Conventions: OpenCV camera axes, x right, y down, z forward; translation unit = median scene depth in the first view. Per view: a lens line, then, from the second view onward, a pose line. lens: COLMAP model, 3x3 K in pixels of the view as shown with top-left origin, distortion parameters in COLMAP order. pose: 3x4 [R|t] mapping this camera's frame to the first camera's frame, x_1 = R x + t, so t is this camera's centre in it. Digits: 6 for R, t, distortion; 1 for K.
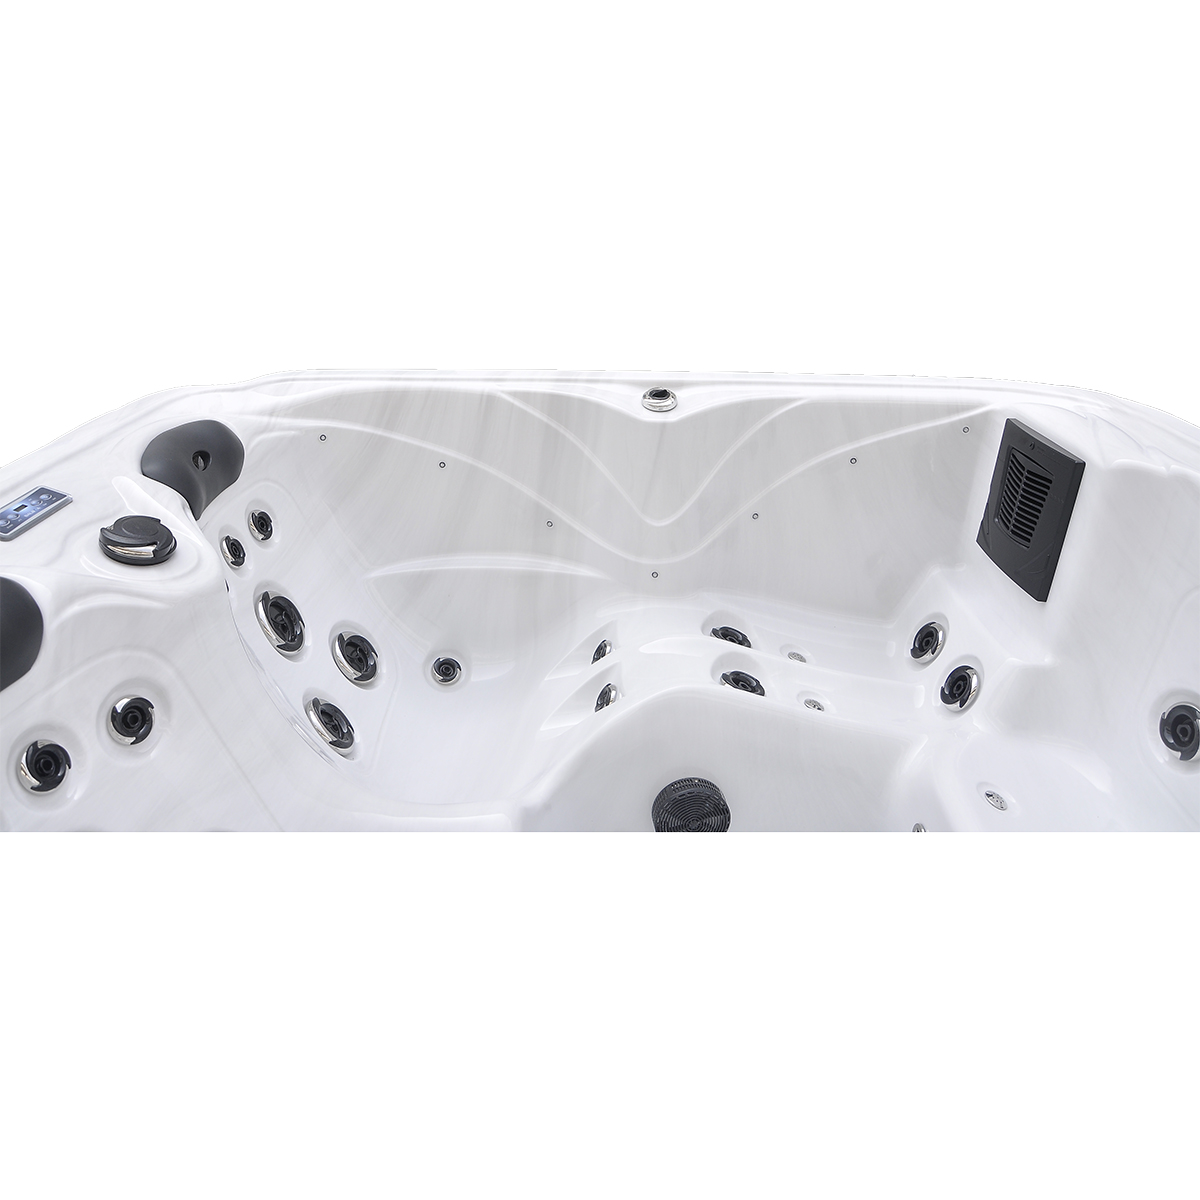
lens RADIAL K [[937.7, 0, 597.8], [0, 937.7, 435.0], [0, 0, 1]] dist [-0.144732, 0.085179]
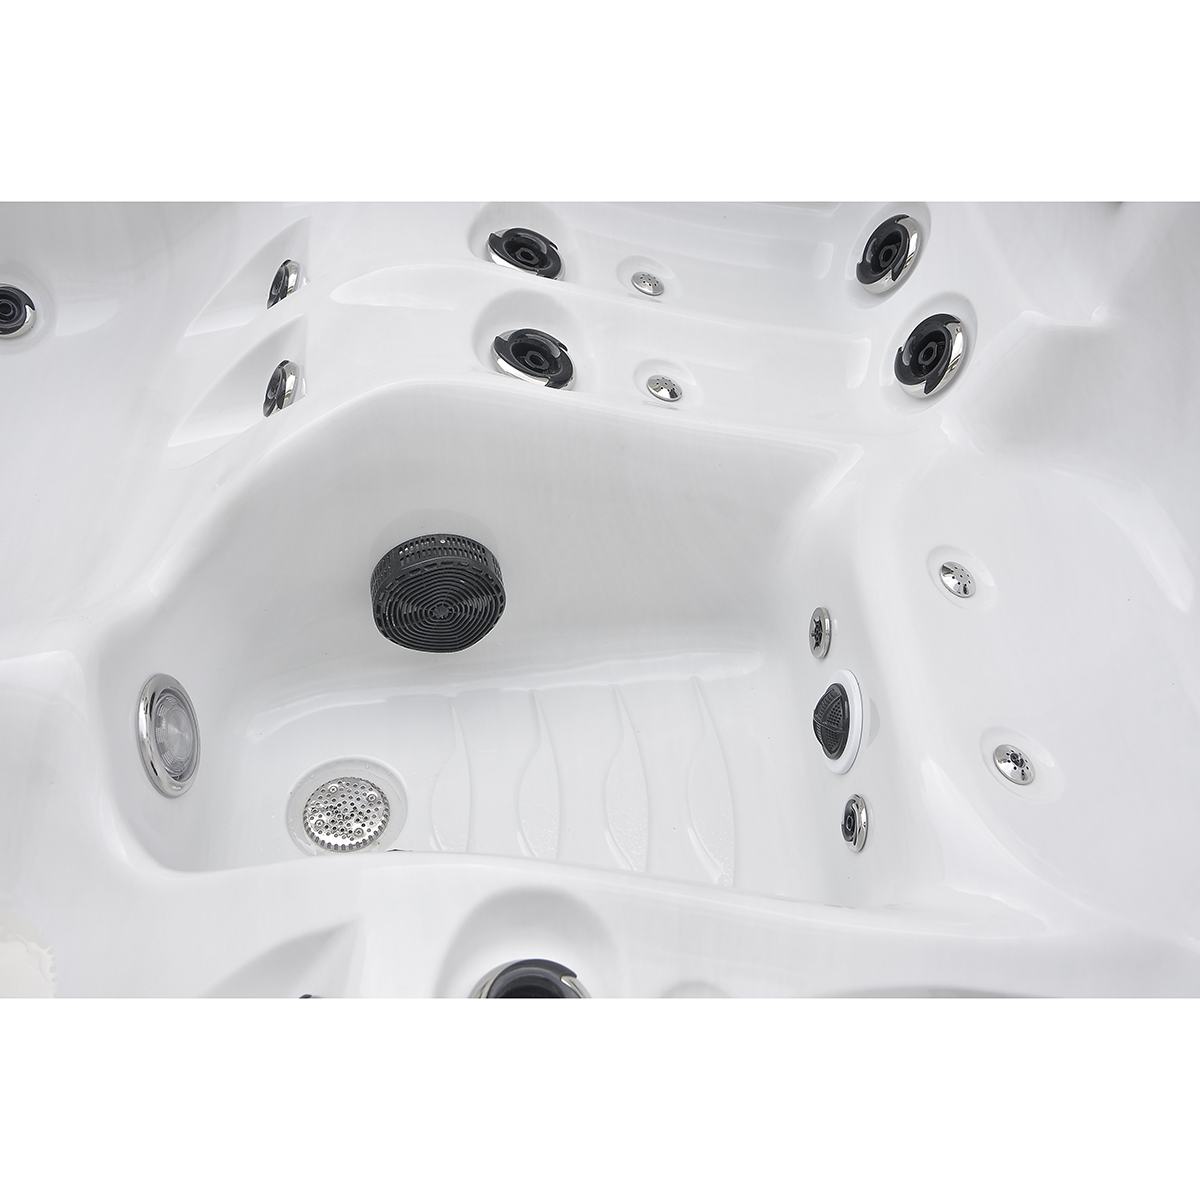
lens RADIAL K [[1341.3, 0, 600.0], [0, 1341.3, 600.0], [0, 0, 1]] dist [0.046992, 0.007622]
pose [[0.995269, -0.047563, 0.084720, 0.108355], [-0.006716, 0.836212, 0.548365, -0.040843], [-0.096926, -0.546339, 0.831937, 0.228950]]
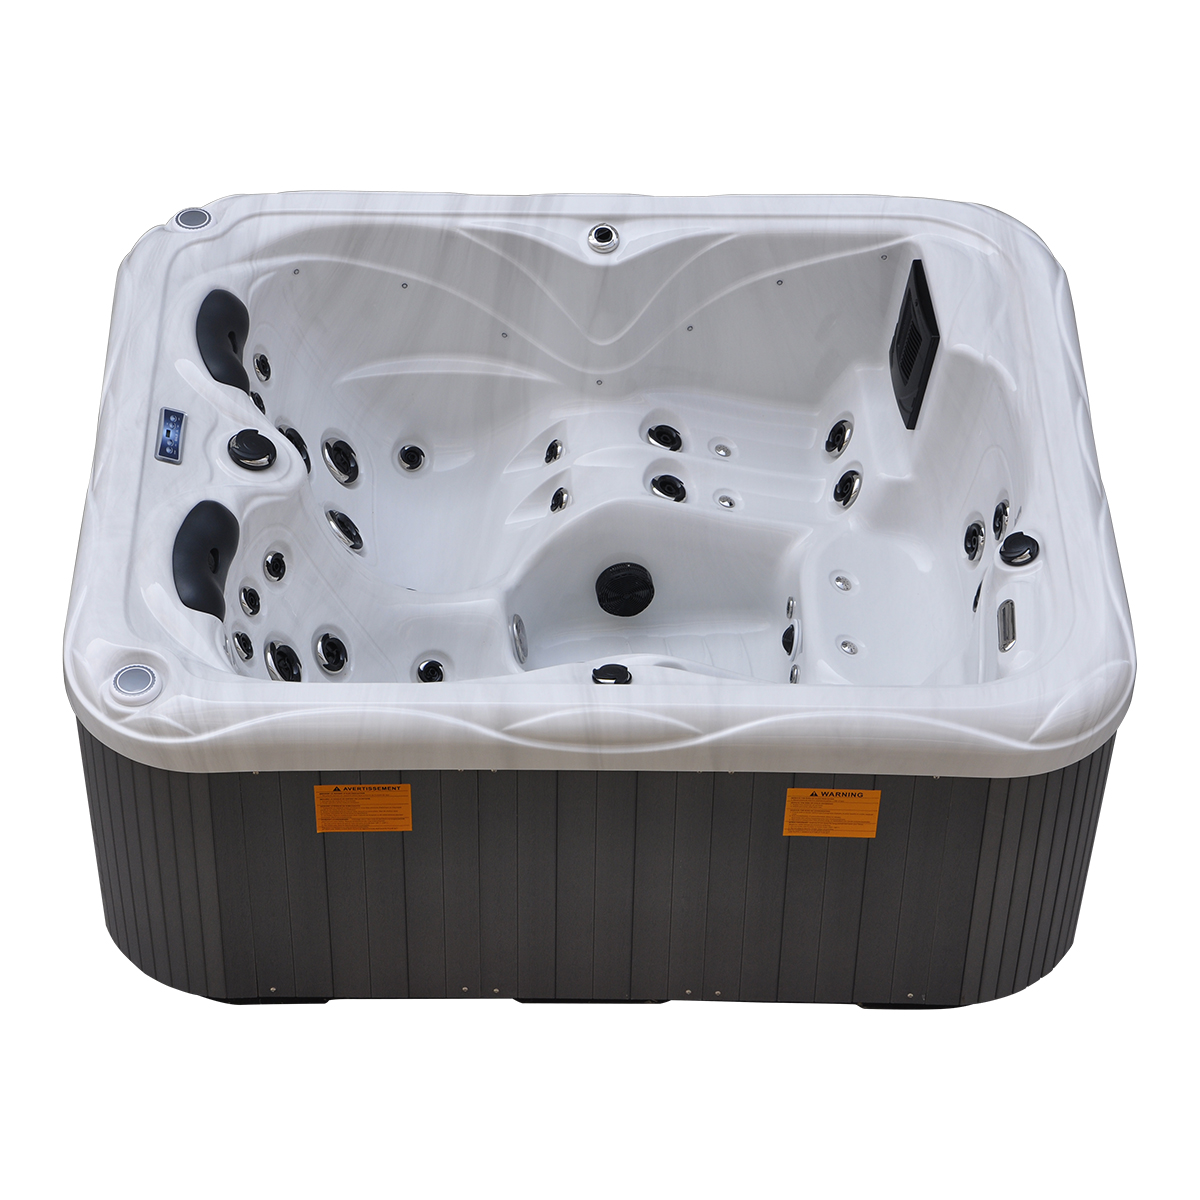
lens RADIAL K [[3166.6, 0, 600.0], [0, 3166.6, 600.0], [0, 0, 1]] dist [0.546342, -0.033070]
pose [[0.998914, -0.020594, 0.041786, -0.104821], [-0.001123, 0.886073, 0.463544, -1.404649], [-0.046572, -0.463087, 0.885088, -2.537928]]
